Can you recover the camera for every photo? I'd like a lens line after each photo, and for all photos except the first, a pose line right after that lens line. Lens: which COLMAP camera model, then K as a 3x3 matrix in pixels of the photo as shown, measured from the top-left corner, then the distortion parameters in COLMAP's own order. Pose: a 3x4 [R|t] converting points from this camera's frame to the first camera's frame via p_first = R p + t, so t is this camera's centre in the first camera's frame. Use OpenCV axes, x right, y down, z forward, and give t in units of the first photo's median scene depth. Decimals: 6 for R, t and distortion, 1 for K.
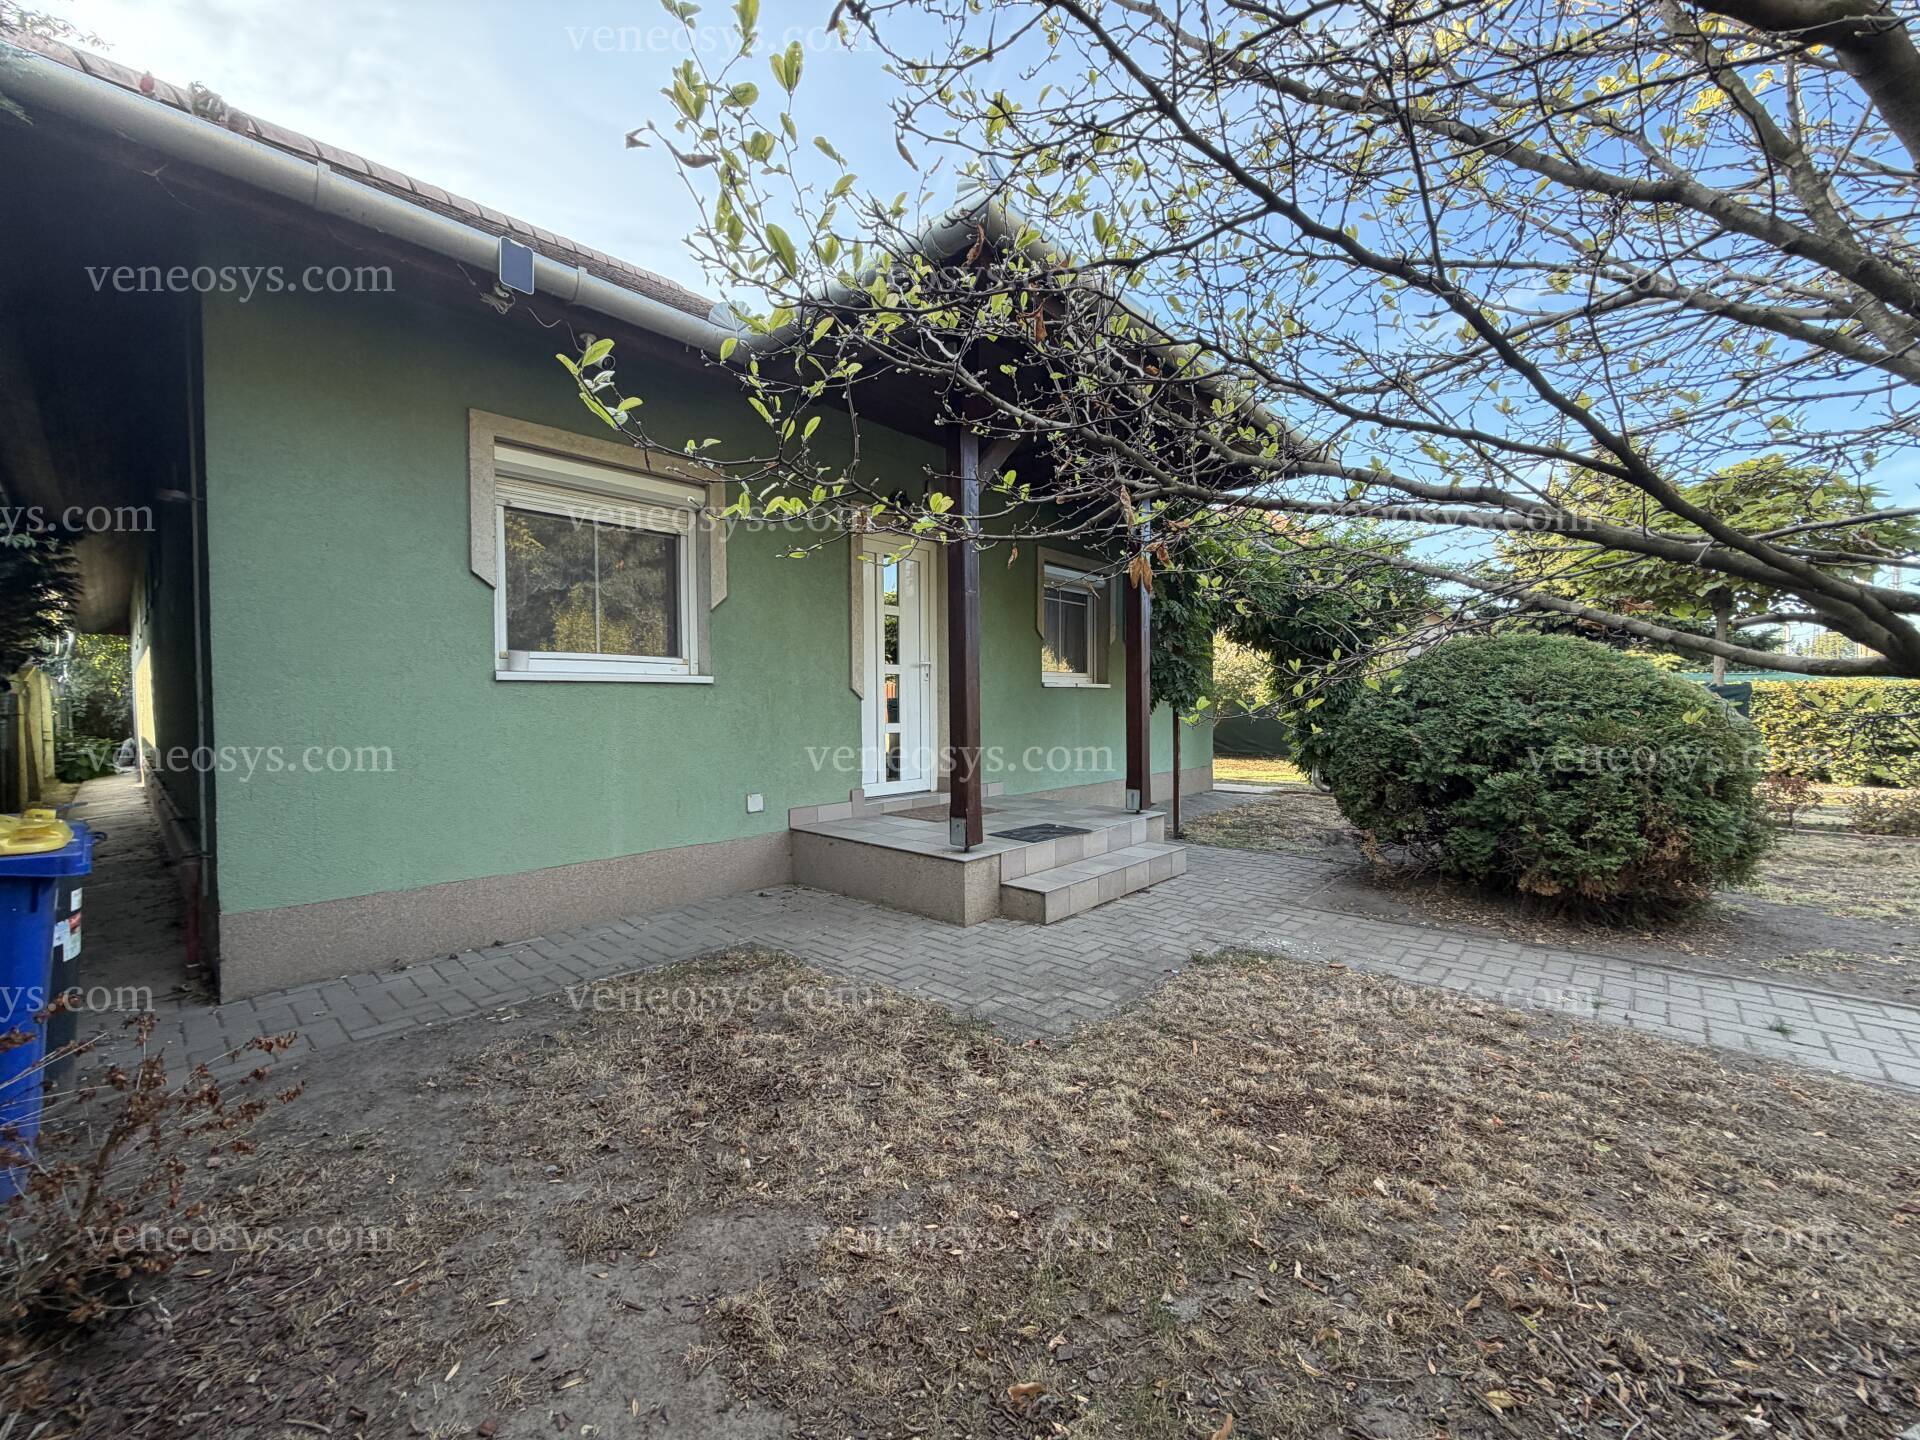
lens RADIAL K [[767.5, 0, 951.9], [0, 767.5, 722.3], [0, 0, 1]] dist [0.000299, -0.000022]
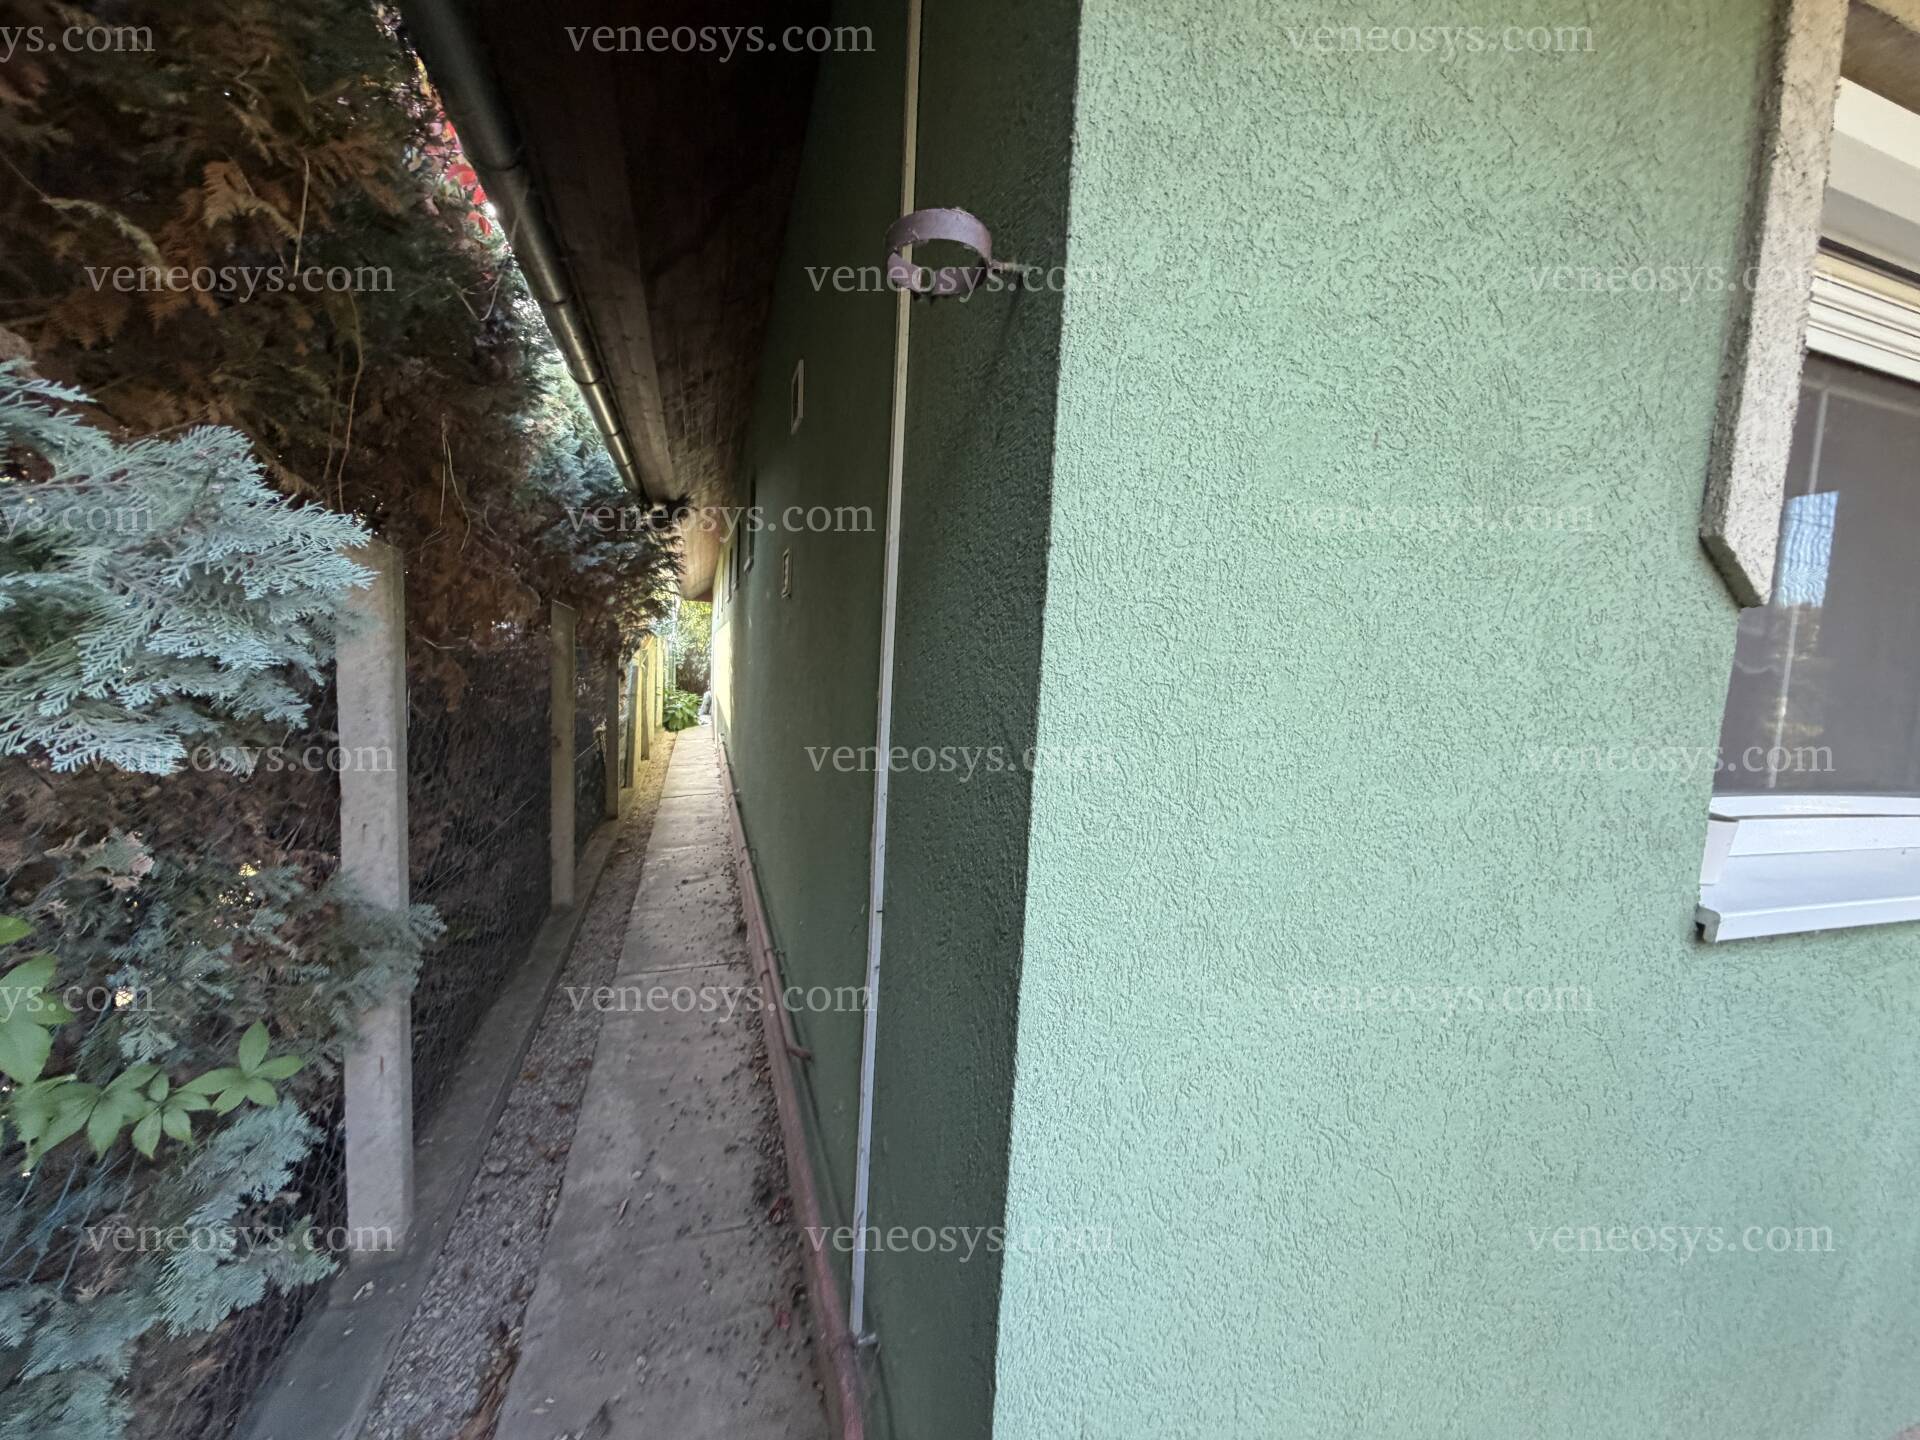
lens RADIAL K [[764.5, 0, 955.6], [0, 764.5, 718.7], [0, 0, 1]] dist [-0.000519, 0.000172]
pose [[0.872738, 0.090462, -0.479735, -0.206336], [-0.072518, 0.995802, 0.055849, -0.037995], [0.482773, -0.013952, 0.875634, 0.185046]]
